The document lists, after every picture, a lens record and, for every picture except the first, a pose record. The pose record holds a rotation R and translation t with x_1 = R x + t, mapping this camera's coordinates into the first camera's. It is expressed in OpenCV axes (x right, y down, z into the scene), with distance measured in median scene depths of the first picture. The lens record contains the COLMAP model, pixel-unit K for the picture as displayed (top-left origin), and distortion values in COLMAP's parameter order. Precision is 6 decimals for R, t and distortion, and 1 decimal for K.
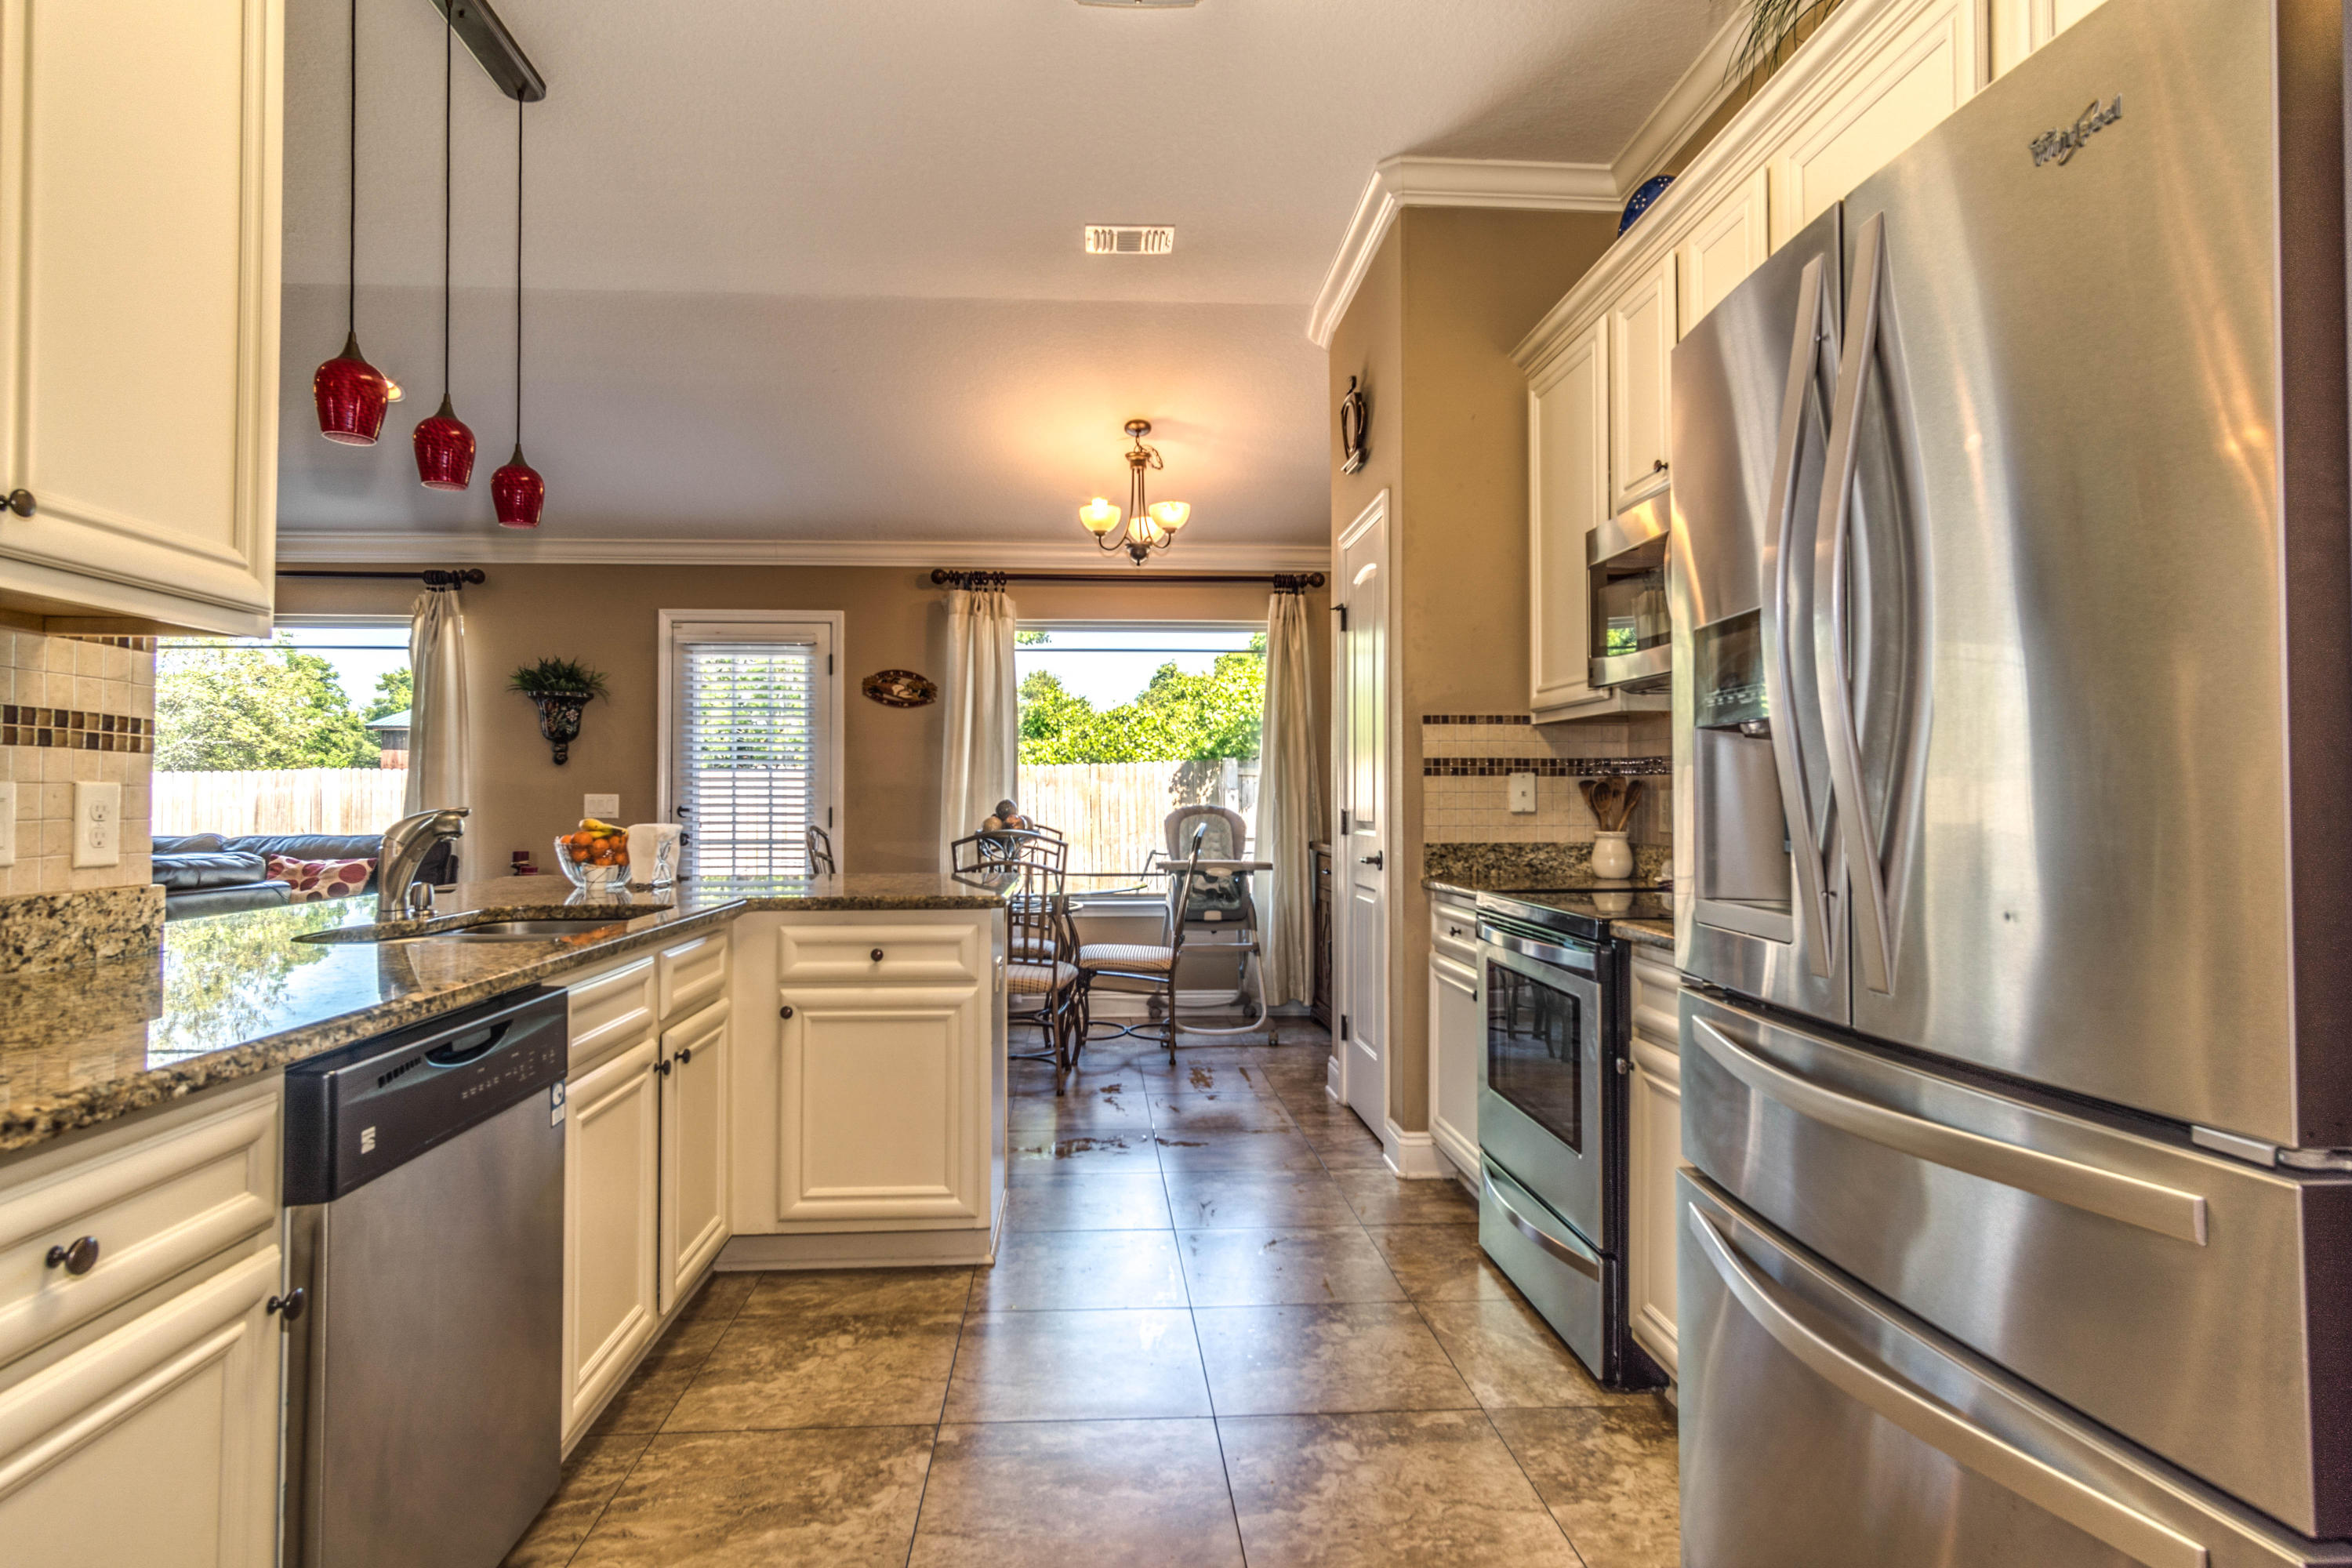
lens RADIAL K [[1279.7, 0, 1161.1], [0, 1279.7, 765.3], [0, 0, 1]] dist [0.000666, 0.000163]
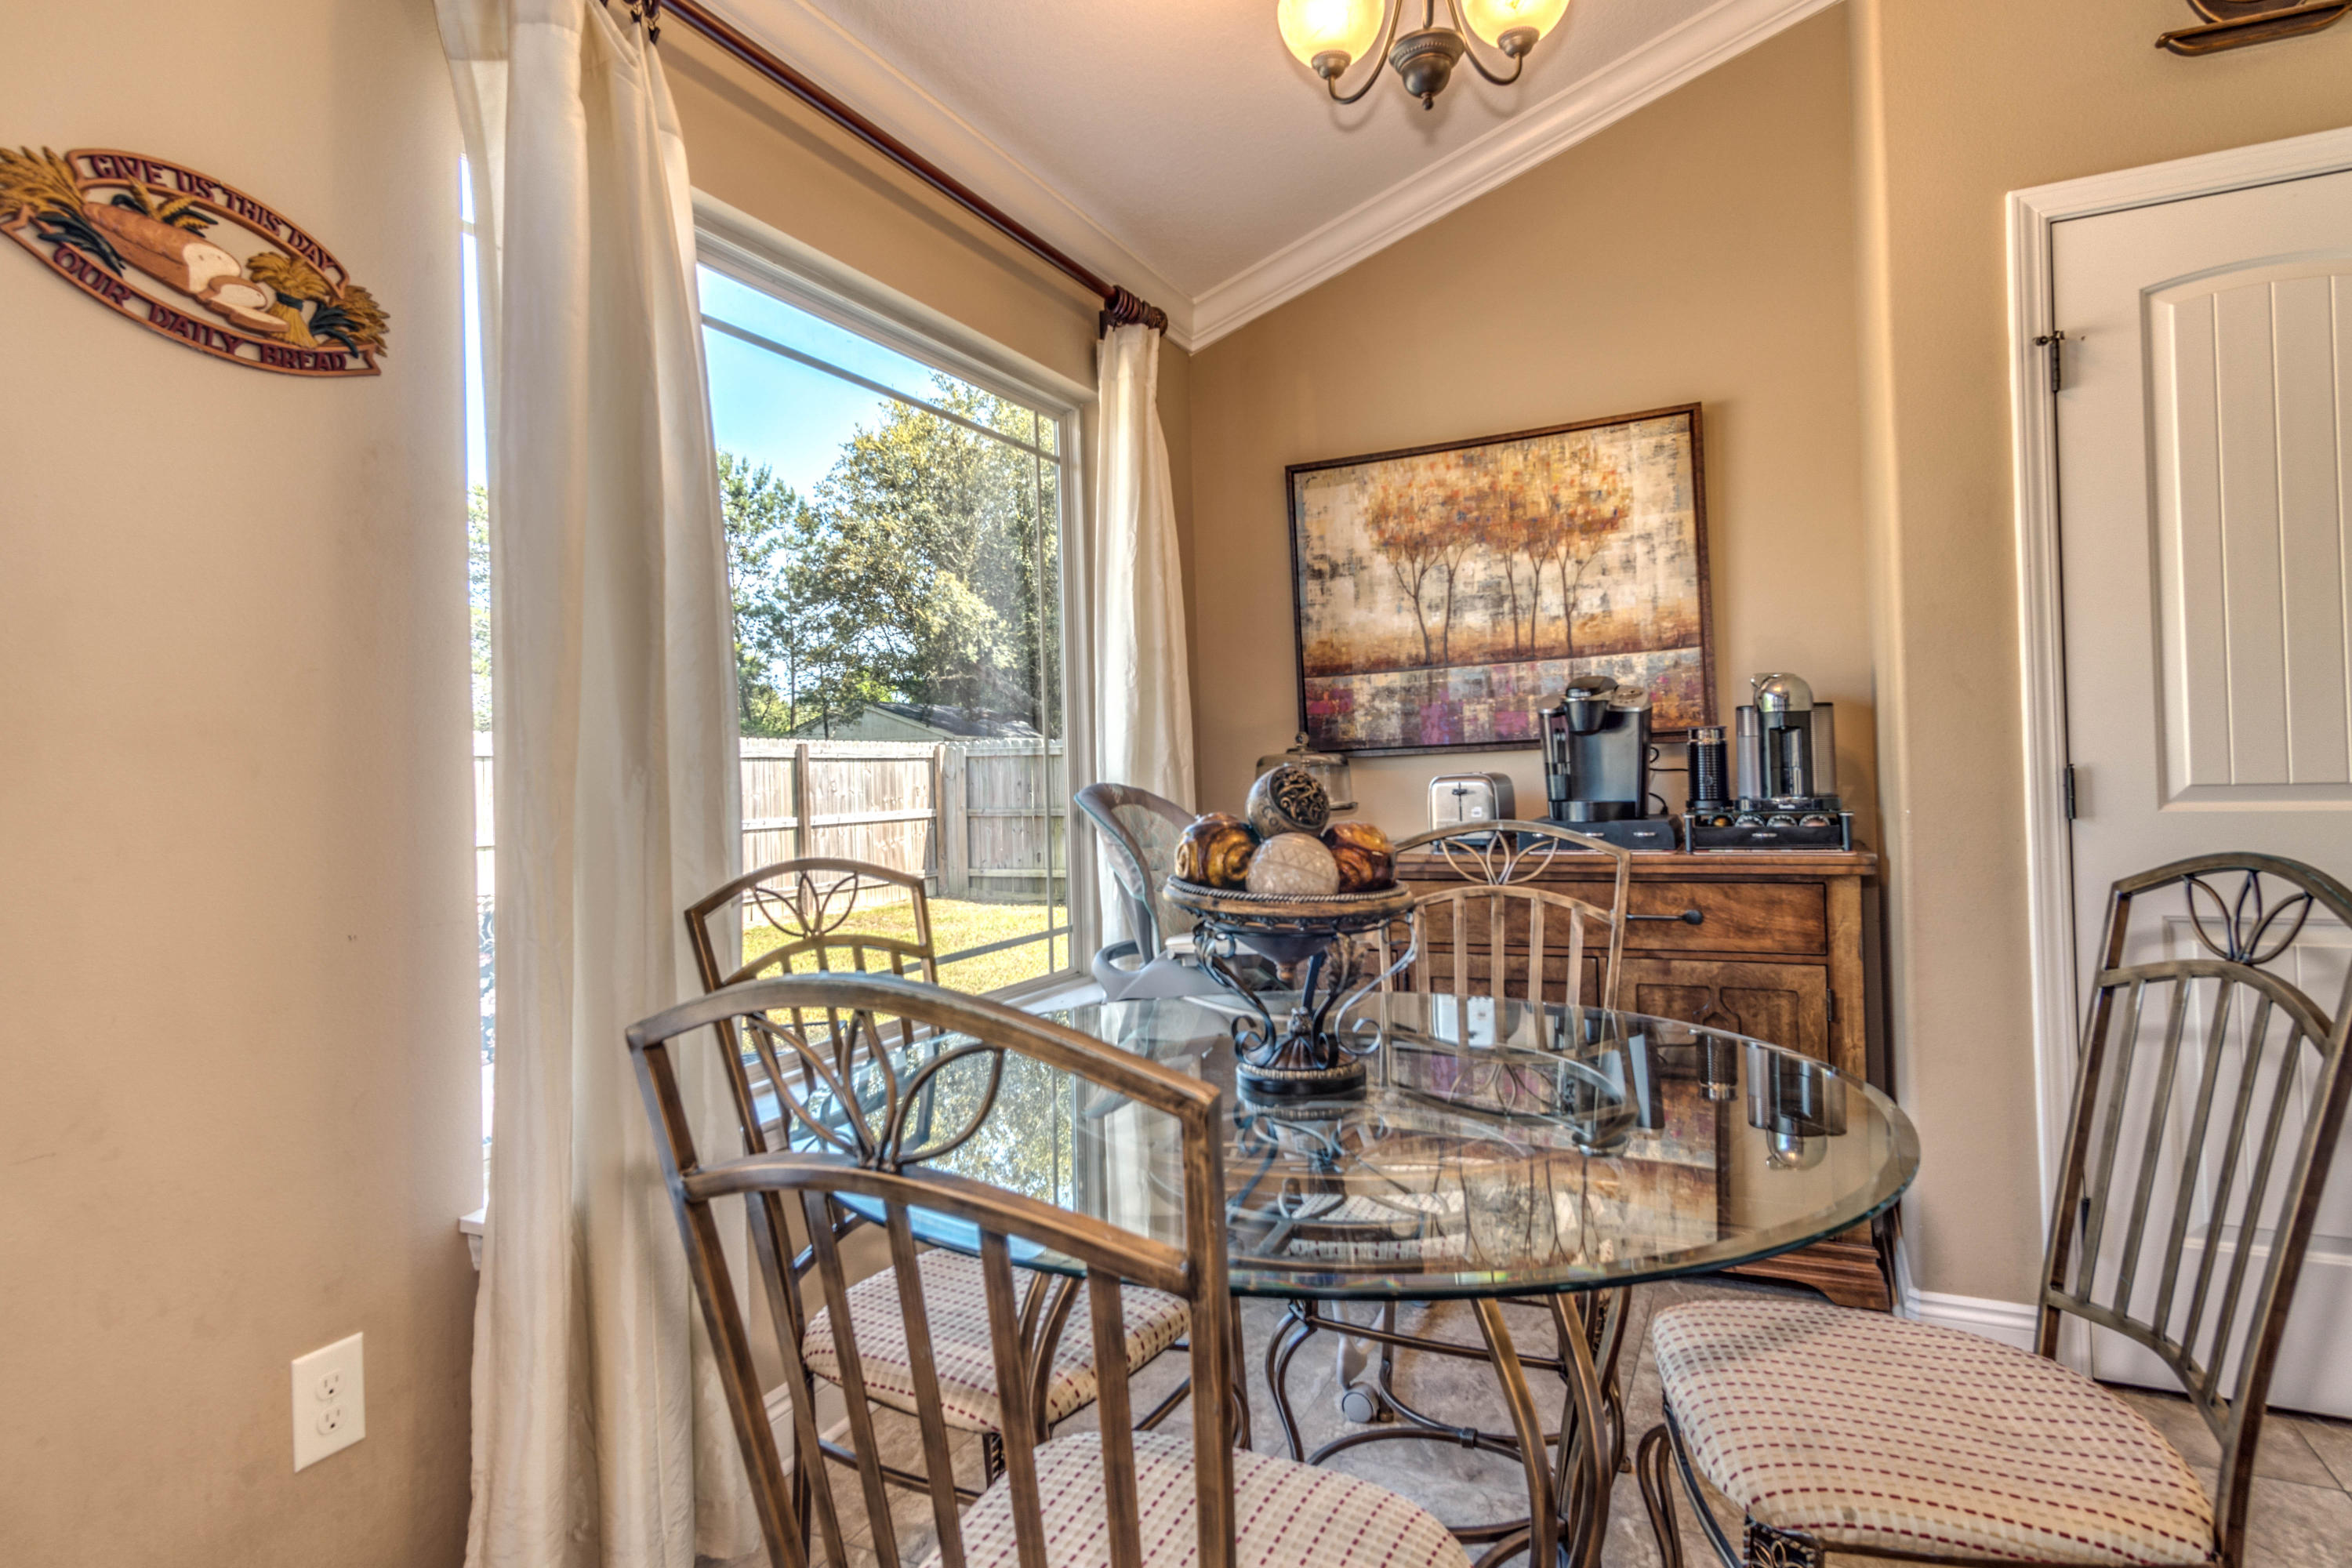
lens RADIAL K [[1291.1, 0, 1162.8], [0, 1291.1, 756.8], [0, 0, 1]] dist [0.002403, 0.001525]
pose [[0.491960, 0.000639, 0.870618, -0.313688], [0.003030, 0.999992, -0.002446, 0.022459], [-0.870613, 0.003841, 0.491954, 0.757138]]
